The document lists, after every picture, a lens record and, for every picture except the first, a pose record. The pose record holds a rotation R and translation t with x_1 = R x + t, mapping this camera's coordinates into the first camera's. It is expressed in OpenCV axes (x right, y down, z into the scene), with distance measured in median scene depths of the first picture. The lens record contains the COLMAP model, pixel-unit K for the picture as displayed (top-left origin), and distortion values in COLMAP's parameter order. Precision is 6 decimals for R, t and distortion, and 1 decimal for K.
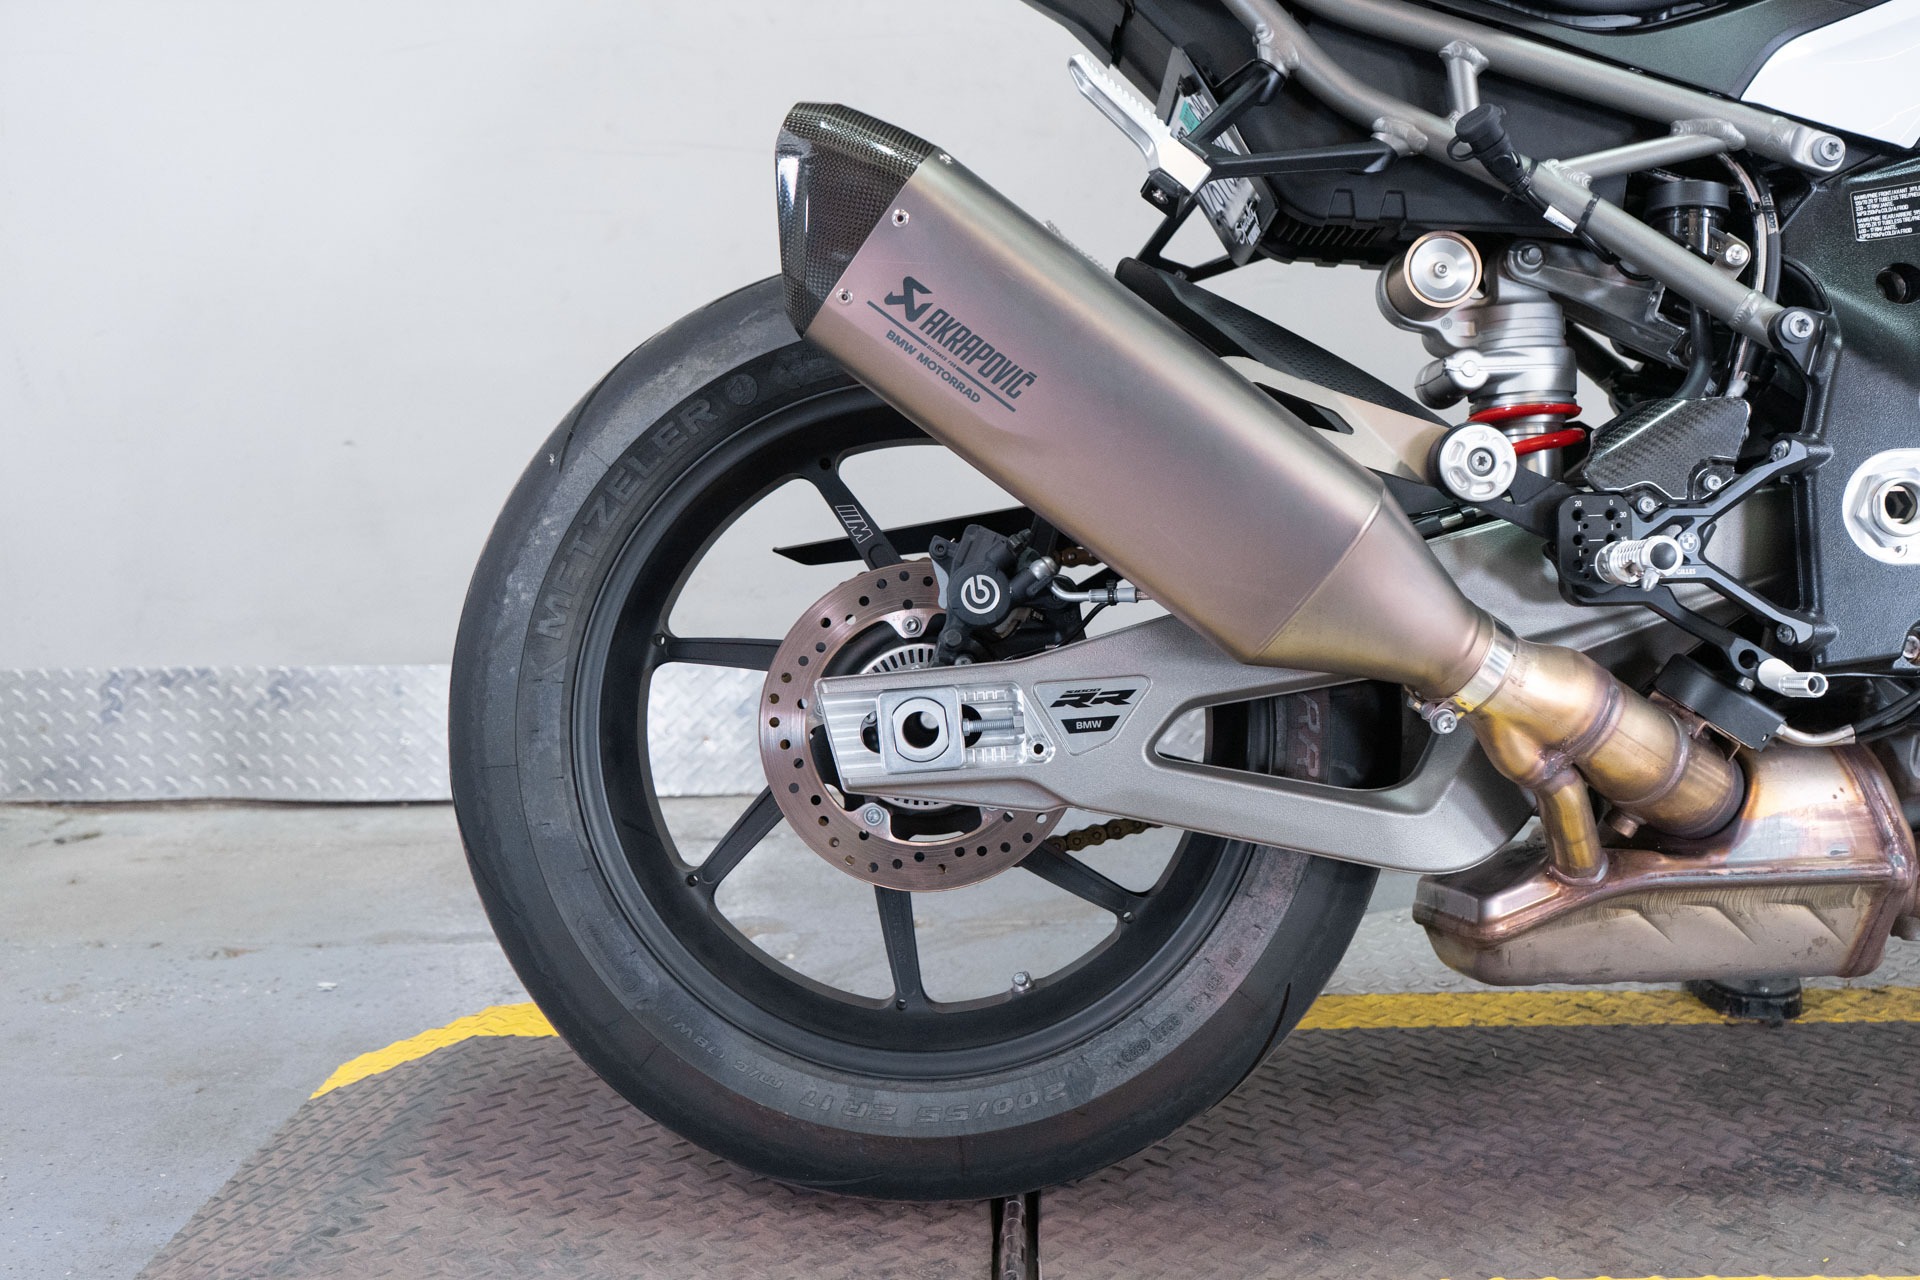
lens RADIAL K [[1925.2, 0, 965.5], [0, 1925.2, 649.8], [0, 0, 1]] dist [-0.003345, 0.000000]
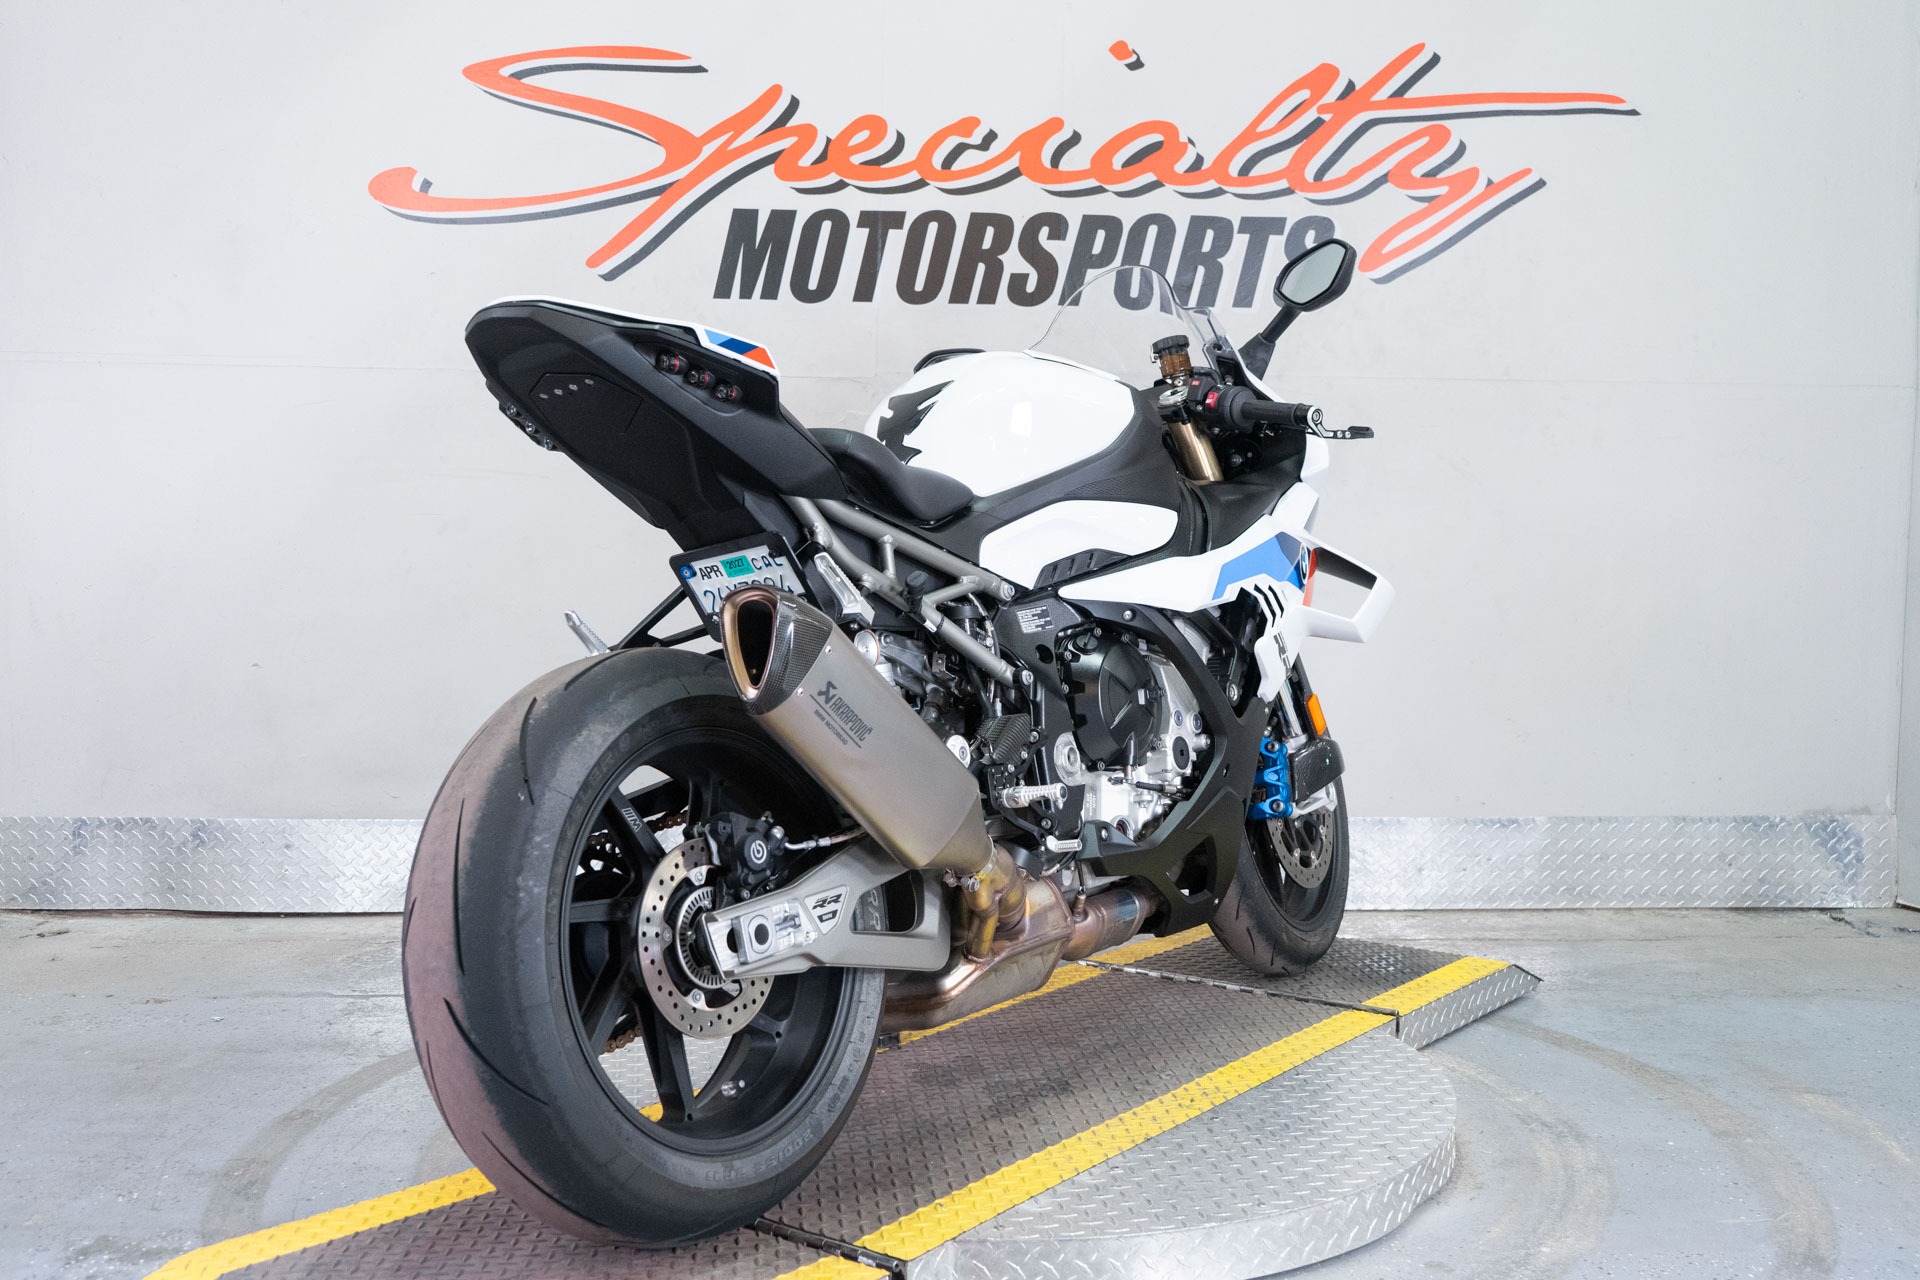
lens RADIAL K [[1925.2, 0, 954.5], [0, 1925.2, 647.6], [0, 0, 1]] dist [-0.003345, 0.000000]
pose [[0.999461, 0.020902, 0.025319, 0.170301], [-0.018714, 0.996311, -0.083755, -0.008165], [-0.026976, 0.083236, 0.996165, -0.464358]]
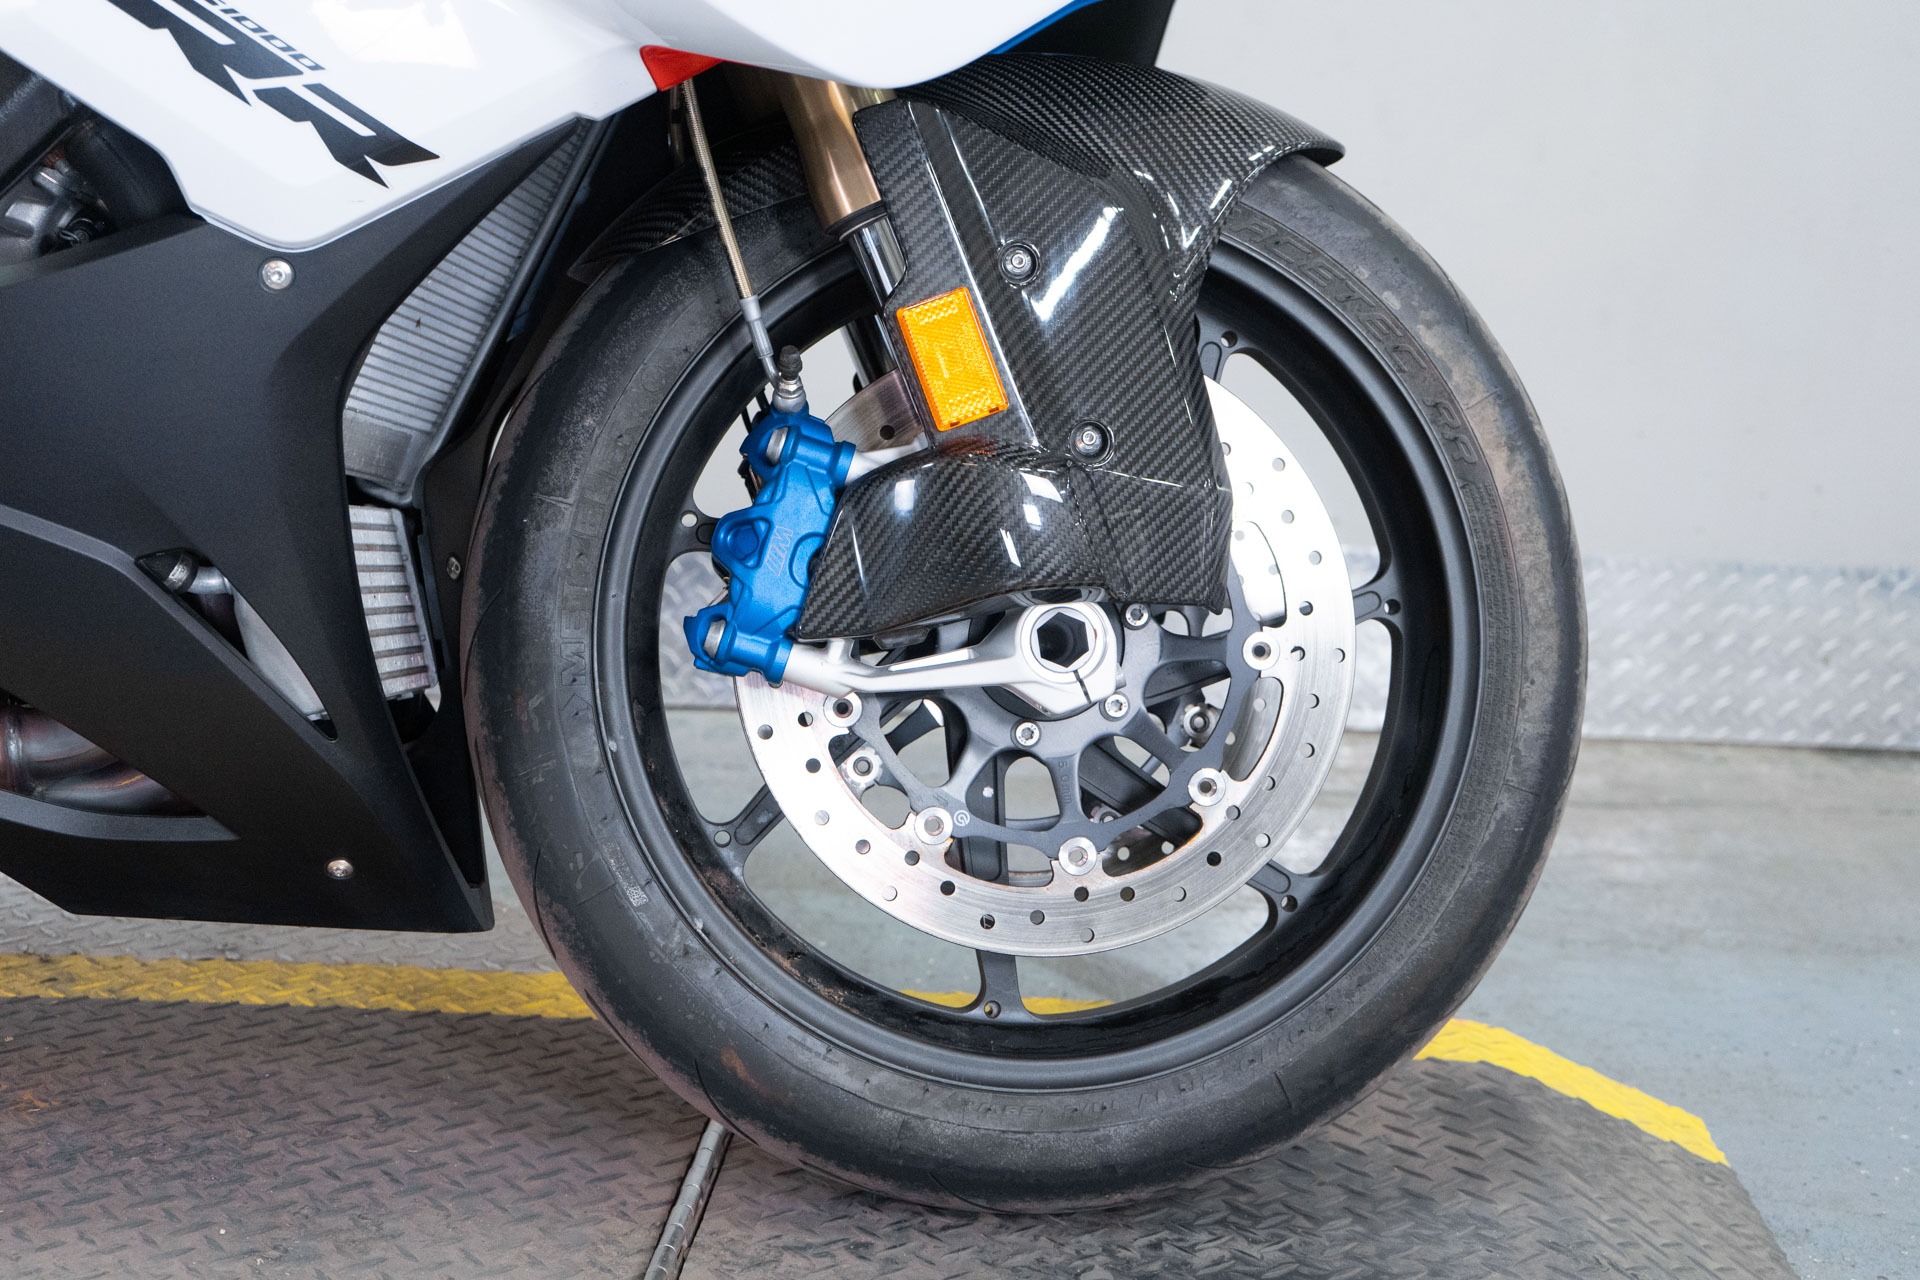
lens RADIAL K [[2561.7, 0, 962.9], [0, 2561.7, 638.3], [0, 0, 1]] dist [0.003703, 0.000000]
pose [[0.998160, 0.056200, -0.022781, 0.489416], [-0.055357, 0.997814, 0.036091, -0.003107], [0.024759, -0.034764, 0.999089, -0.000386]]
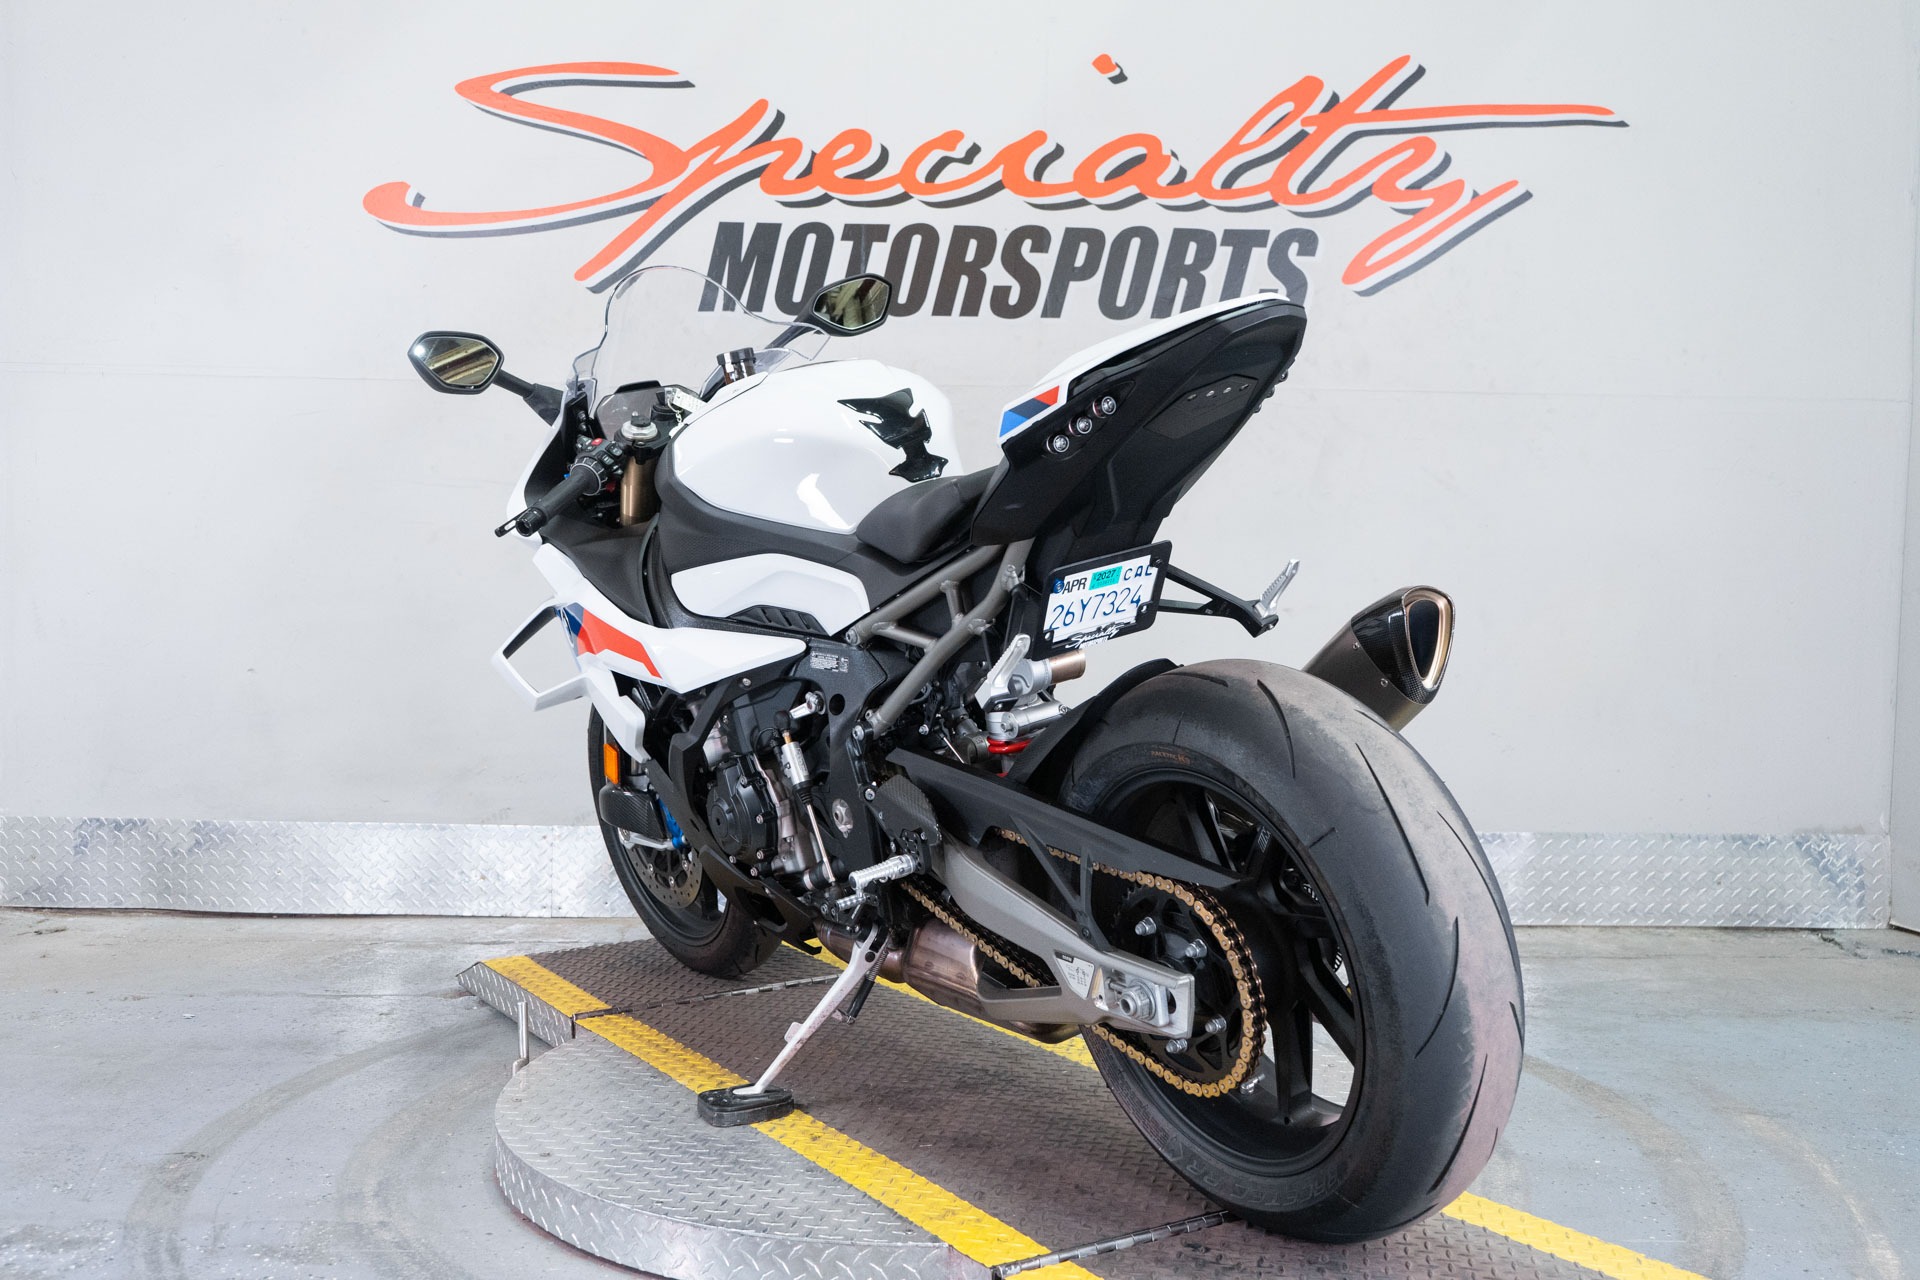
lens RADIAL K [[1925.2, 0, 958.2], [0, 1925.2, 648.2], [0, 0, 1]] dist [-0.003345, 0.000000]
pose [[0.999518, 0.028161, -0.013098, 0.241824], [-0.029210, 0.995663, -0.088330, -0.008675], [0.010554, 0.088670, 0.996005, -0.471570]]
